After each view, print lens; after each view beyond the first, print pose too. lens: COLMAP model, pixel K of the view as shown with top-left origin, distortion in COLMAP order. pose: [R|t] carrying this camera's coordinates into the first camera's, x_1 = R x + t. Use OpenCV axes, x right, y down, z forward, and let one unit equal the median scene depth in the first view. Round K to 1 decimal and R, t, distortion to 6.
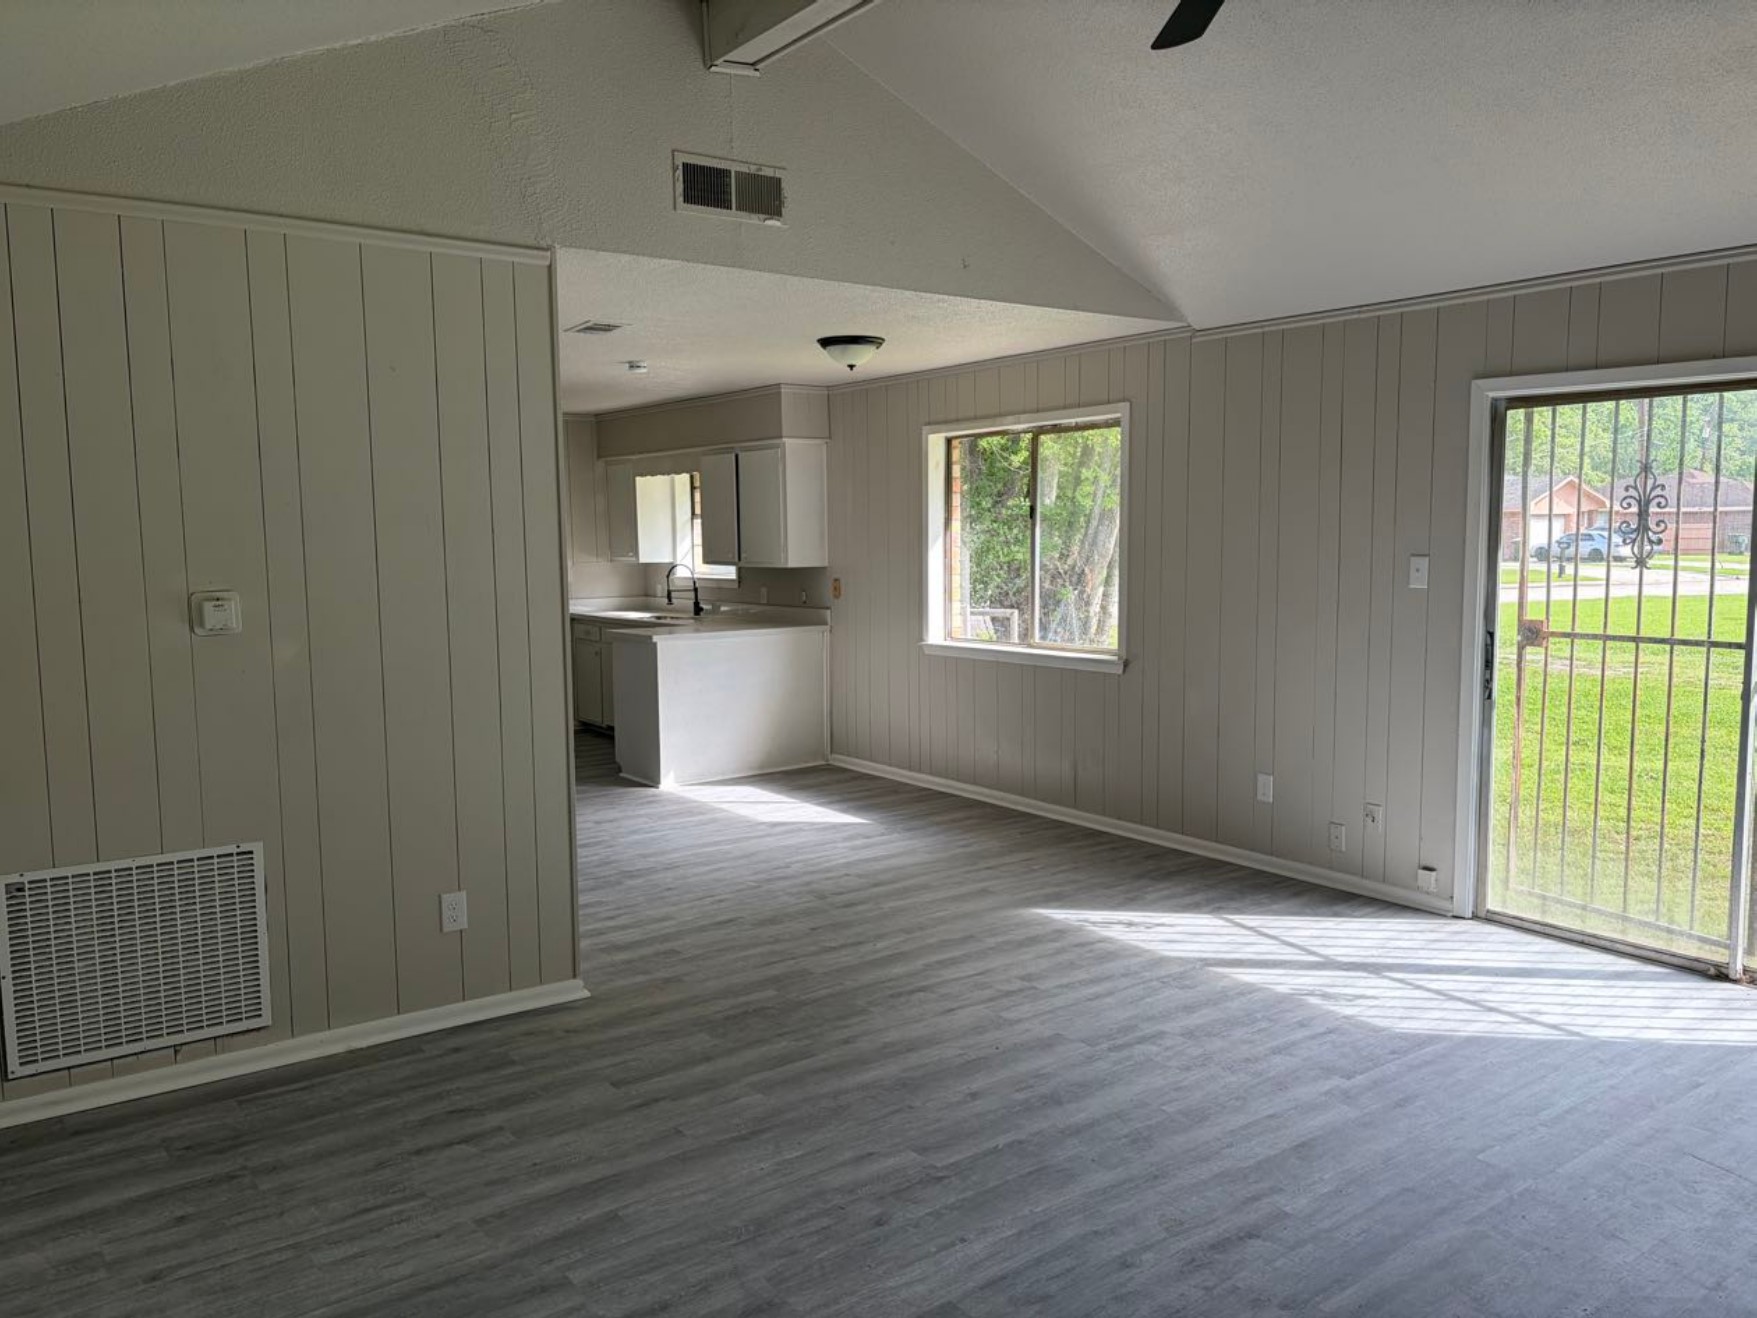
lens RADIAL K [[1313.2, 0, 878.5], [0, 1313.2, 659.0], [0, 0, 1]] dist [0.041428, -0.074065]
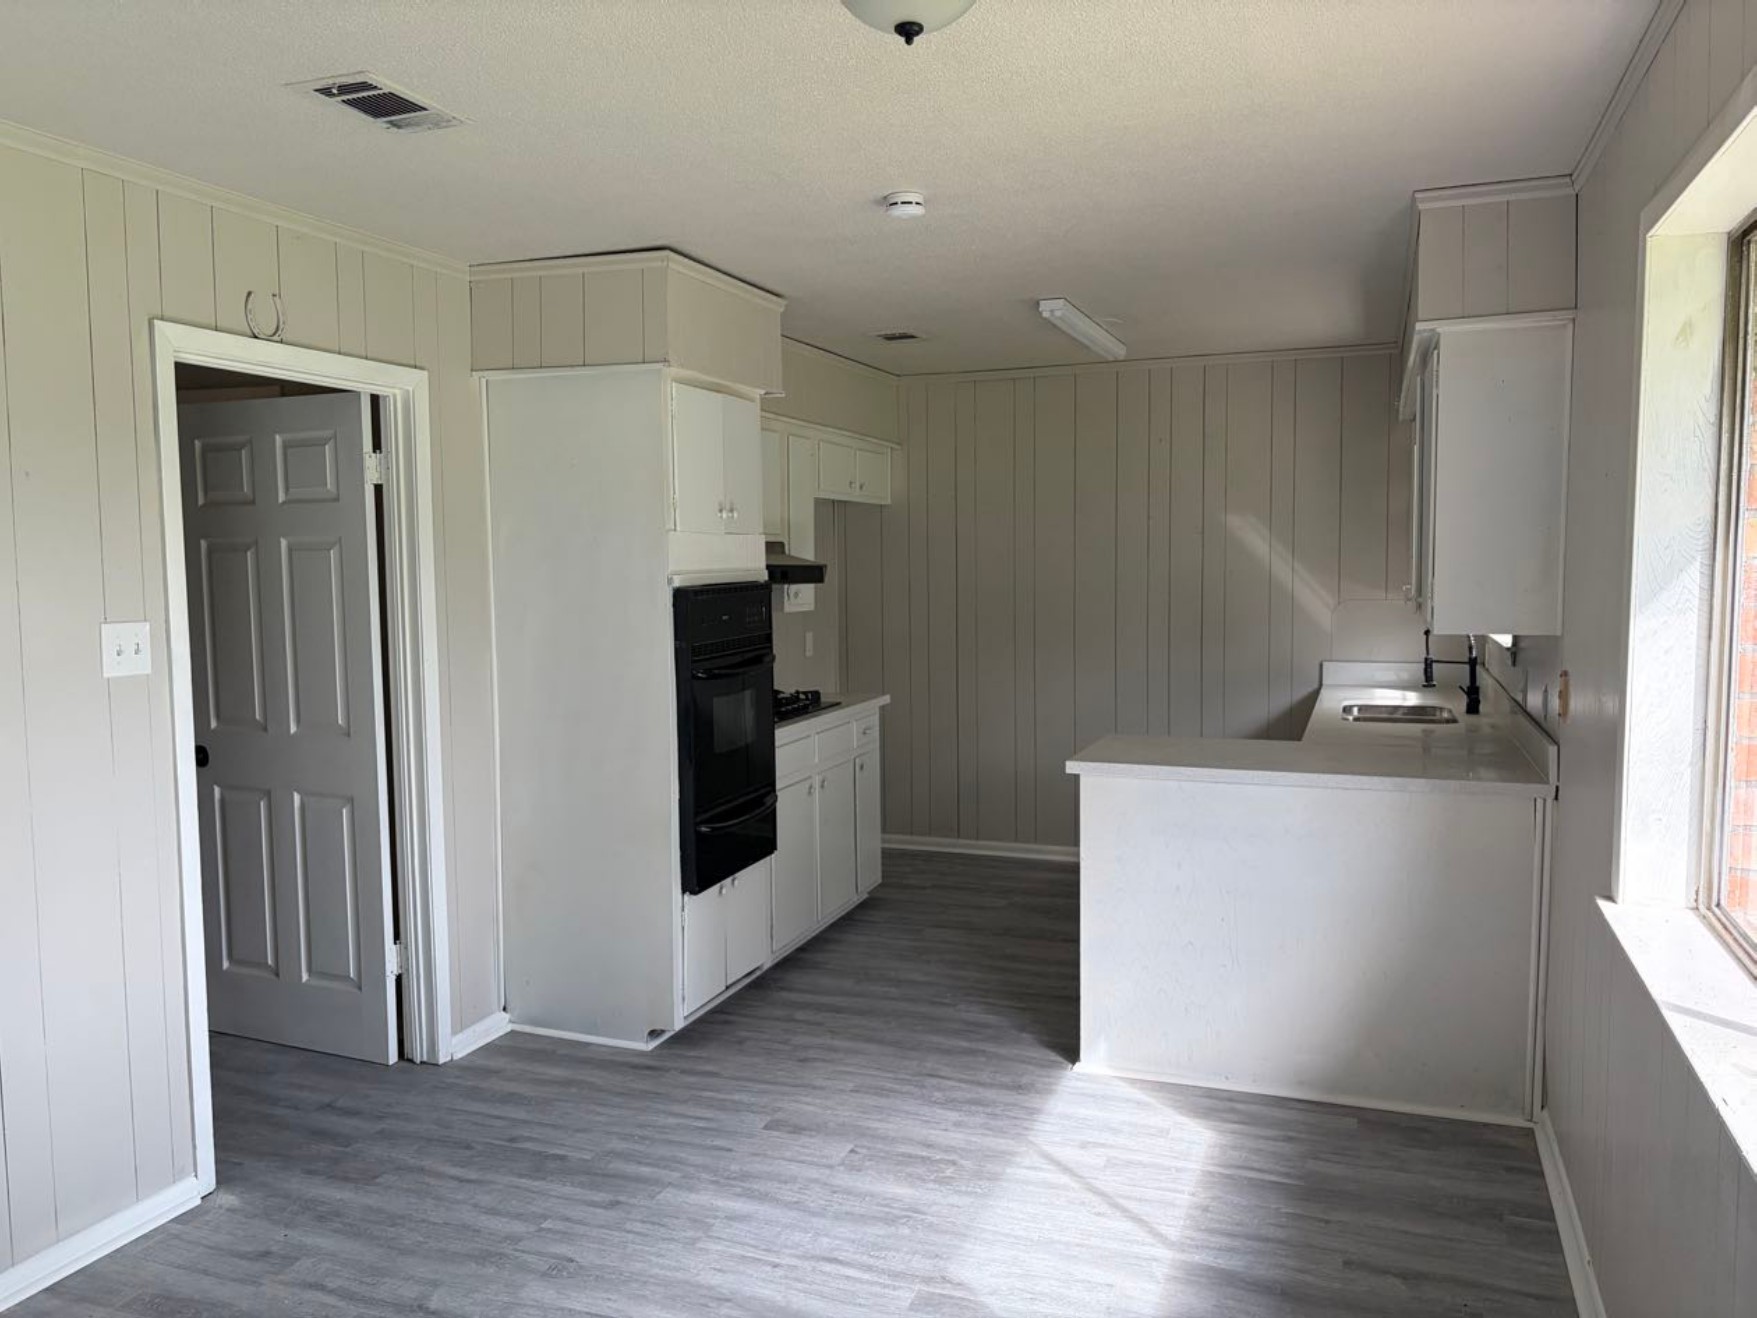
lens RADIAL K [[1318.3, 0, 880.4], [0, 1318.3, 663.3], [0, 0, 1]] dist [0.008856, -0.006243]
pose [[0.544444, 0.075743, -0.835370, 0.299430], [-0.077594, 0.996192, 0.039754, -0.102520], [0.835201, 0.043176, 0.548248, 1.006947]]
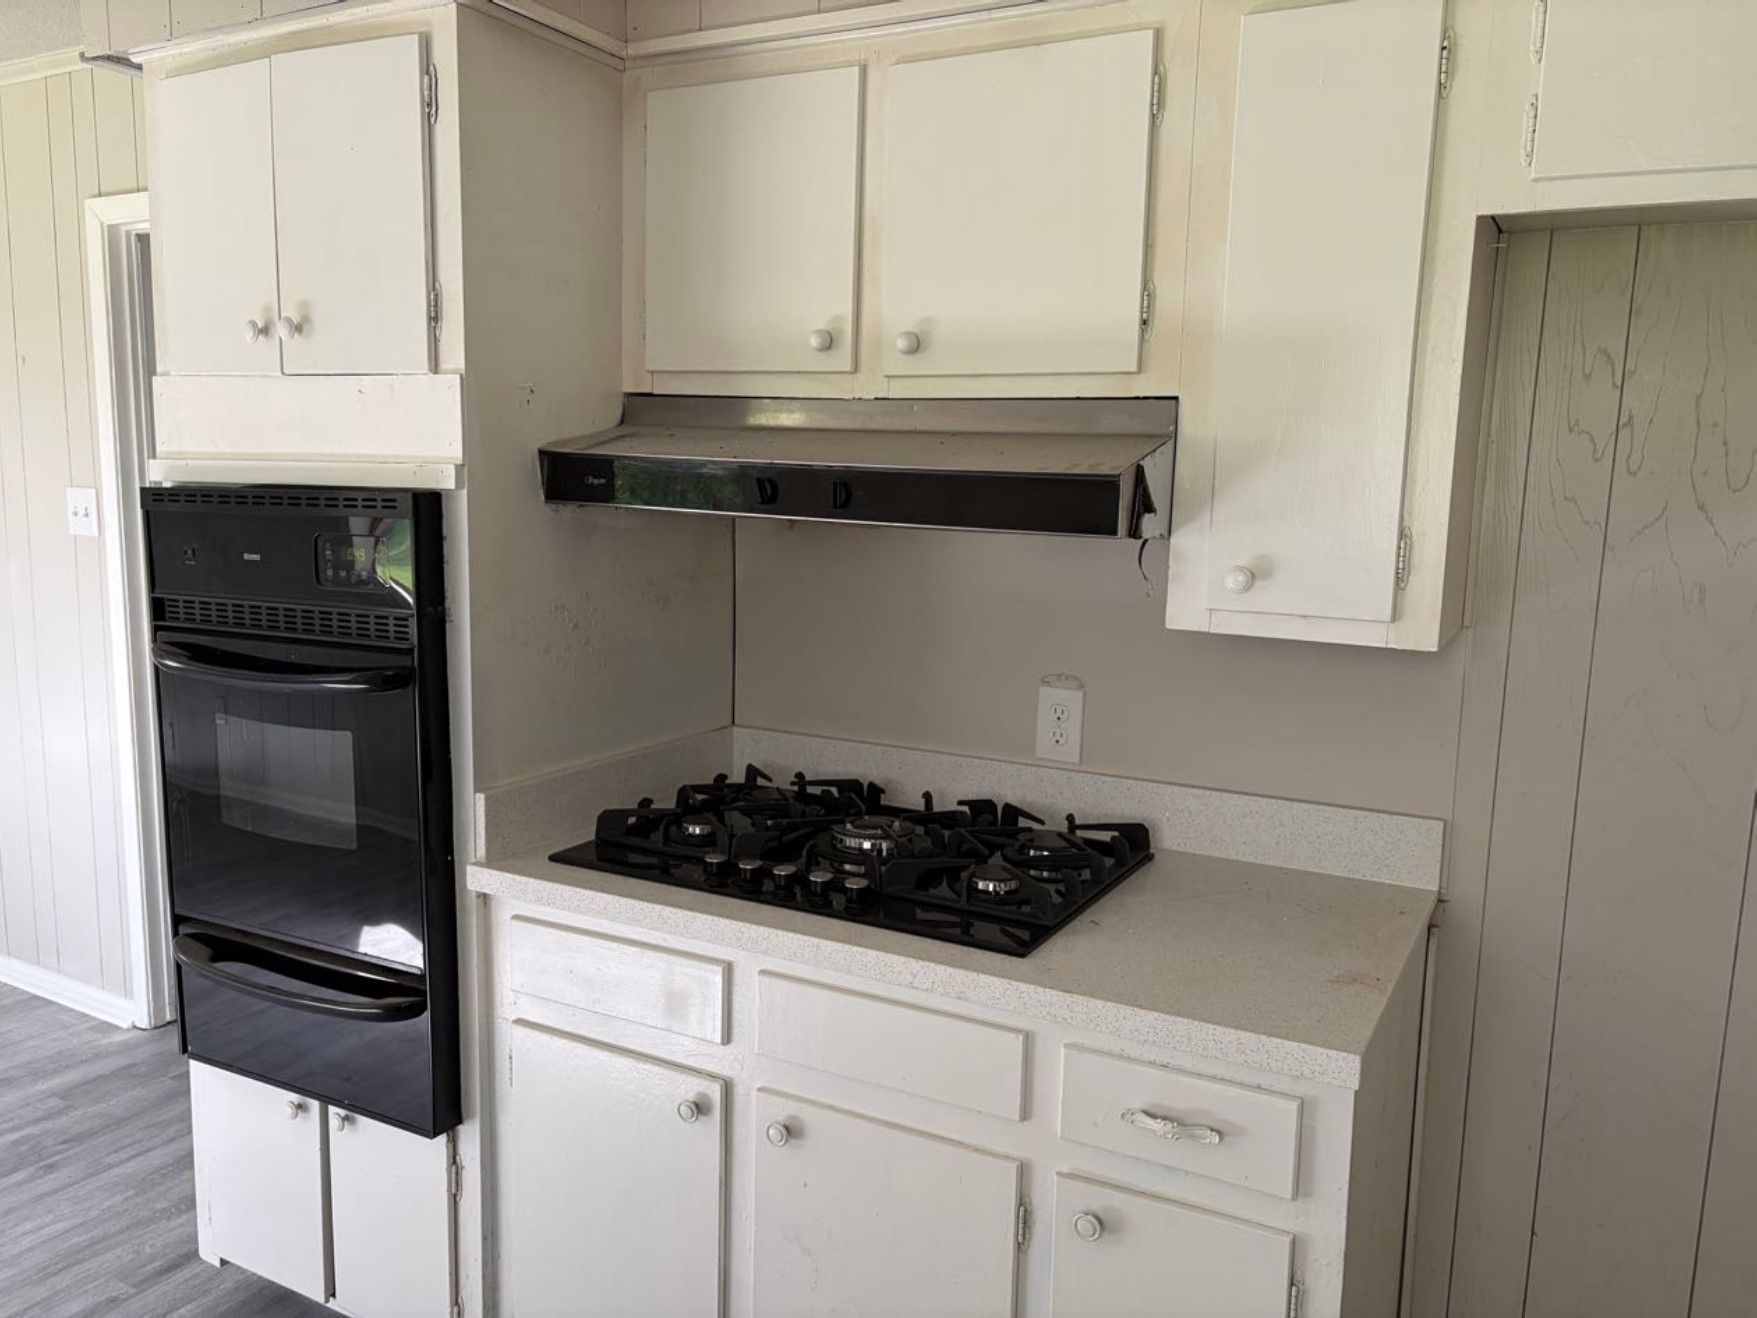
lens RADIAL K [[1331.6, 0, 871.1], [0, 1331.6, 663.2], [0, 0, 1]] dist [0.043601, -0.050011]
pose [[-0.910707, 0.052379, -0.409718, -0.438566], [-0.050563, 0.970330, 0.236438, -0.162347], [0.409946, 0.236042, -0.881038, 1.797671]]
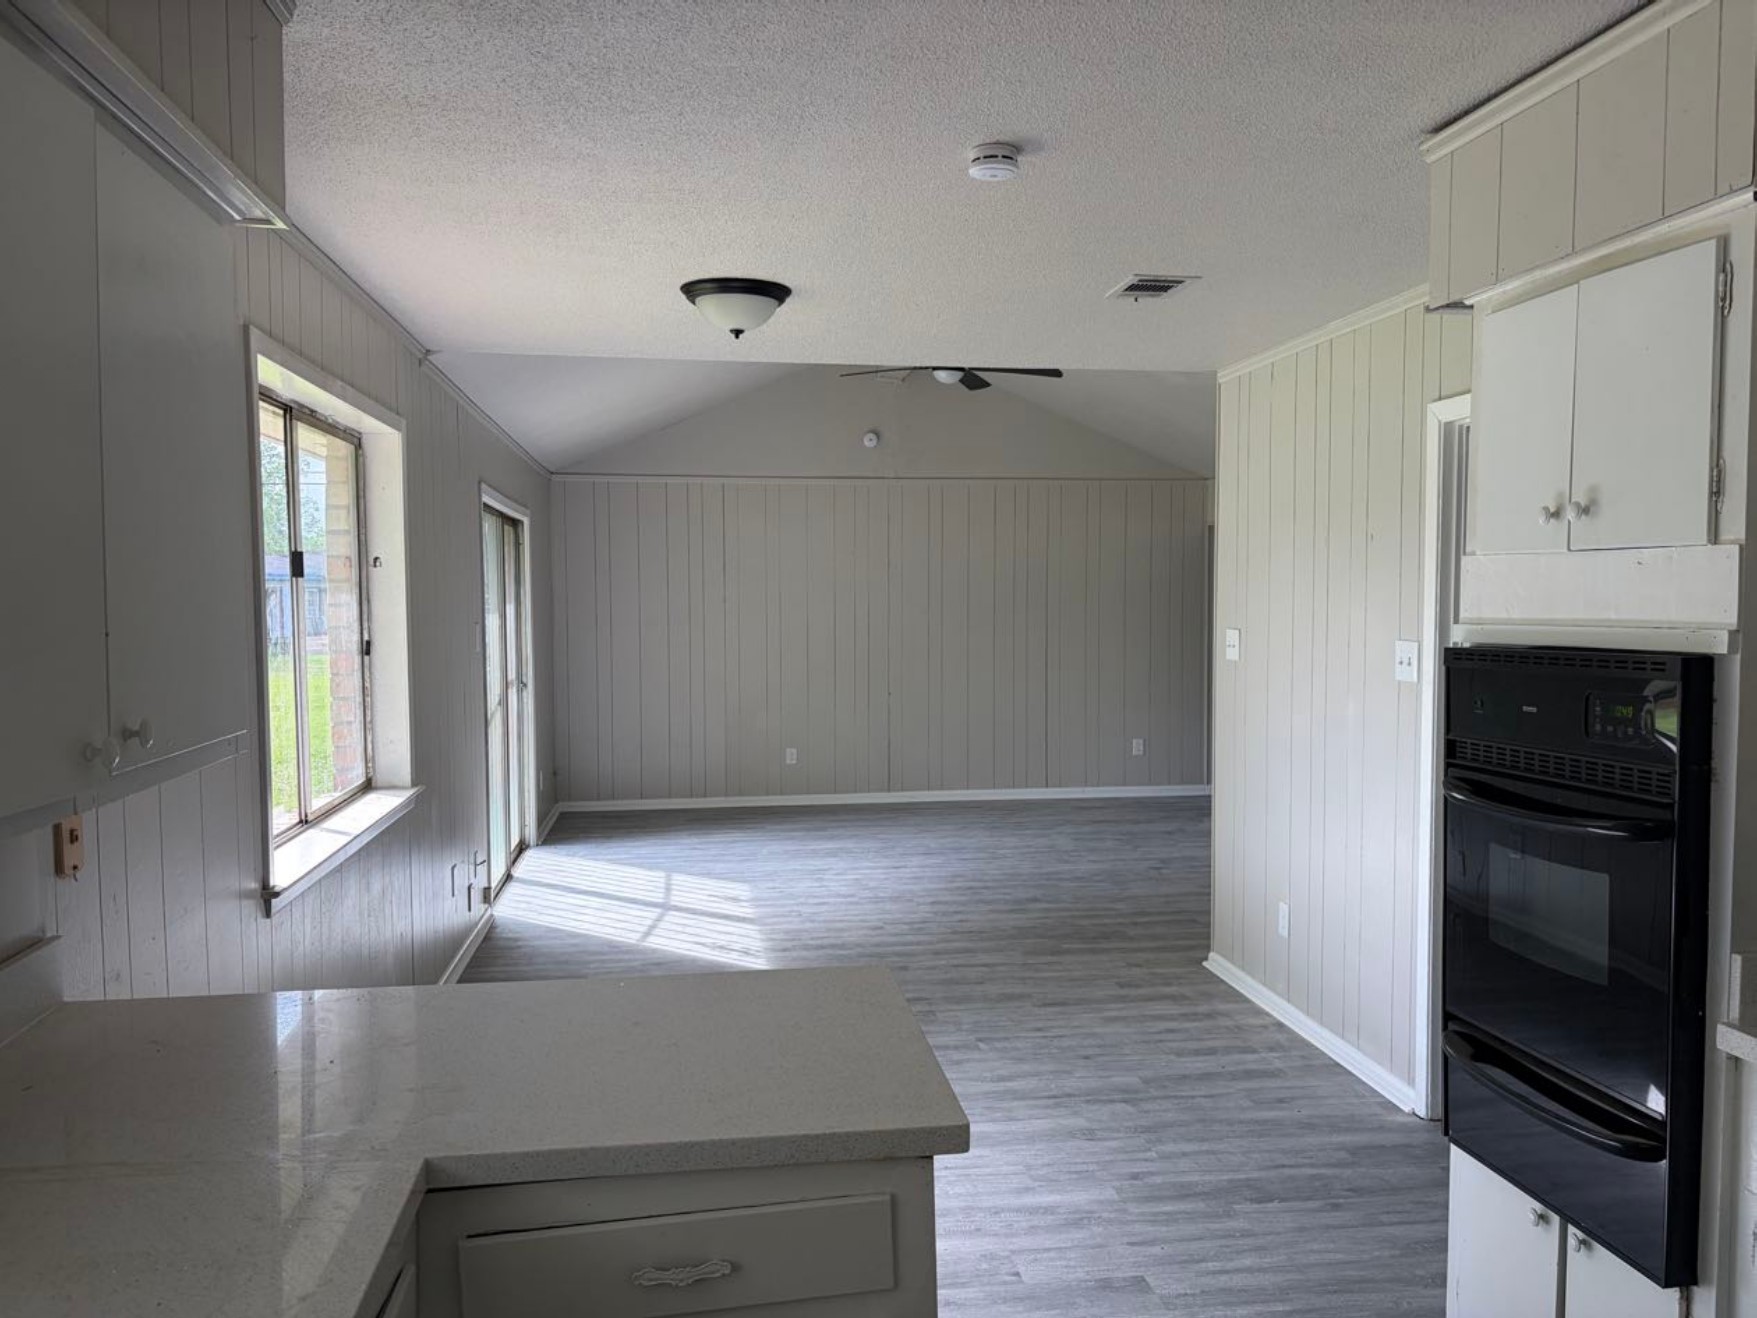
lens RADIAL K [[1318.3, 0, 880.4], [0, 1318.3, 663.3], [0, 0, 1]] dist [0.008856, -0.006243]
pose [[-0.882213, -0.010849, 0.470726, -0.451886], [0.057857, 0.989661, 0.131243, -0.176437], [-0.467283, 0.143019, -0.872463, 1.855620]]
